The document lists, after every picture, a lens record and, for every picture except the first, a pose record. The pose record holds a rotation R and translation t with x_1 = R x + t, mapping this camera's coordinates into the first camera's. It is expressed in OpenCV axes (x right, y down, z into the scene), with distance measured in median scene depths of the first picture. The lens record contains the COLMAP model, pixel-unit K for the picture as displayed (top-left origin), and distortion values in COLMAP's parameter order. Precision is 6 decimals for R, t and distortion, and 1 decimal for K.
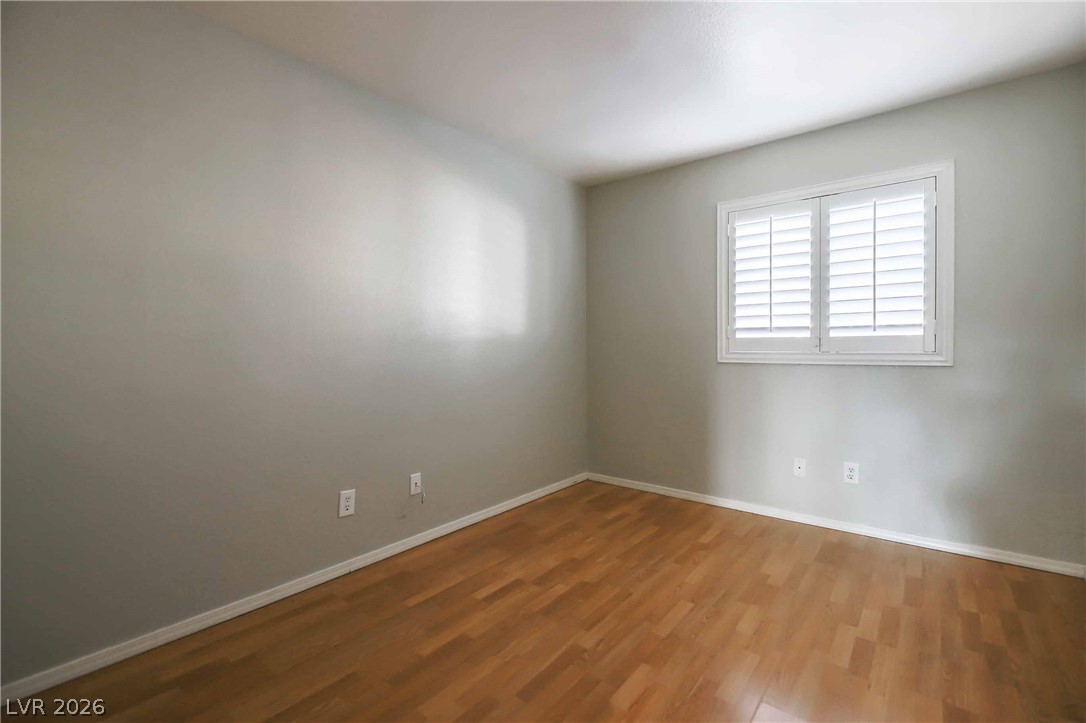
lens RADIAL K [[477.4, 0, 524.7], [0, 477.4, 353.3], [0, 0, 1]] dist [0.000386, -0.003550]
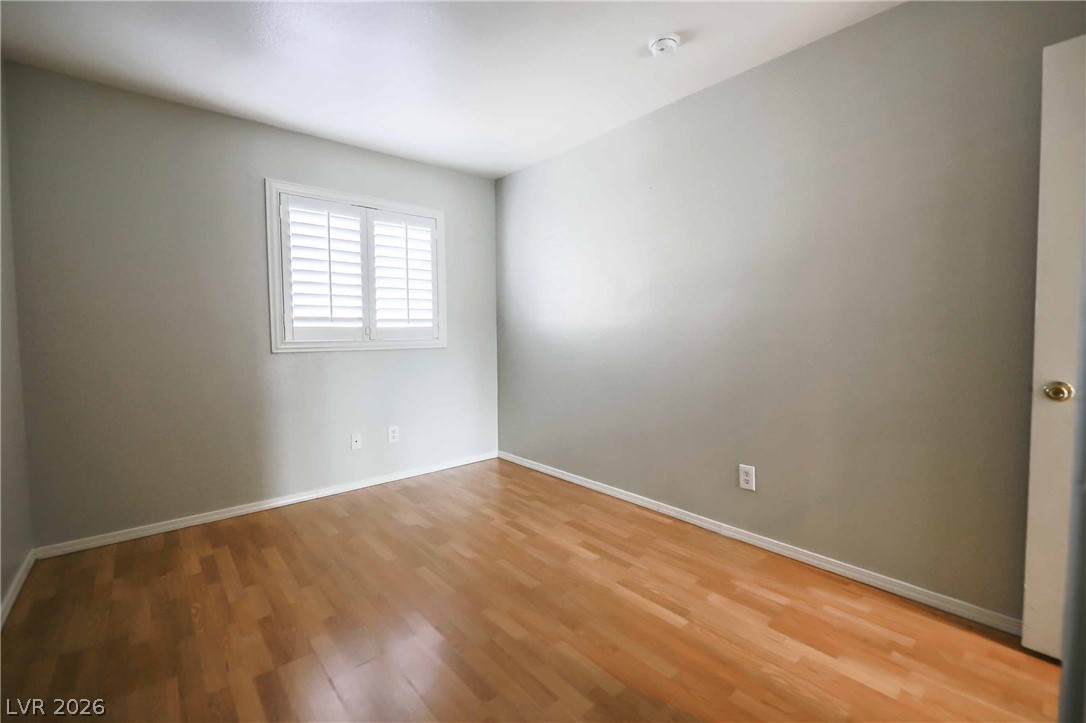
lens RADIAL K [[477.4, 0, 542.2], [0, 477.4, 358.5], [0, 0, 1]] dist [0.000386, -0.003550]
pose [[0.154201, -0.052982, 0.986618, -0.482248], [0.021058, 0.998511, 0.050330, -0.007363], [-0.987815, 0.013015, 0.155087, 0.389142]]
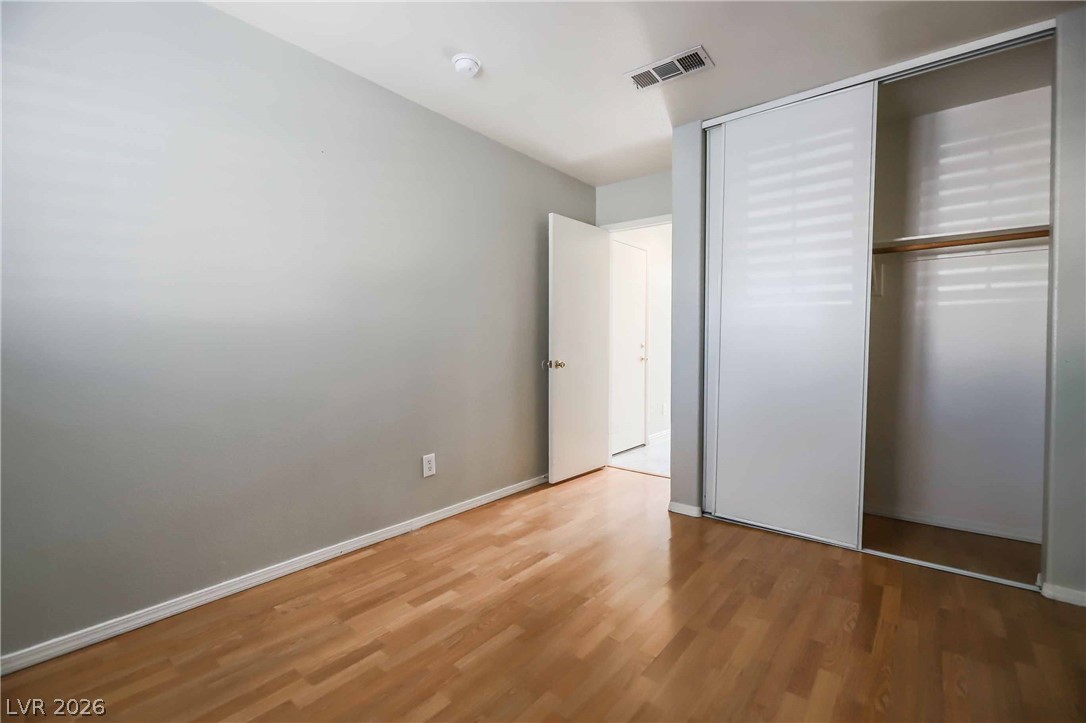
lens RADIAL K [[477.4, 0, 540.8], [0, 477.4, 357.9], [0, 0, 1]] dist [0.000386, -0.003550]
pose [[-0.999416, 0.013023, -0.031598, 0.199216], [0.011713, 0.999078, 0.041308, 0.001772], [0.032107, 0.040914, -0.998647, 1.114641]]
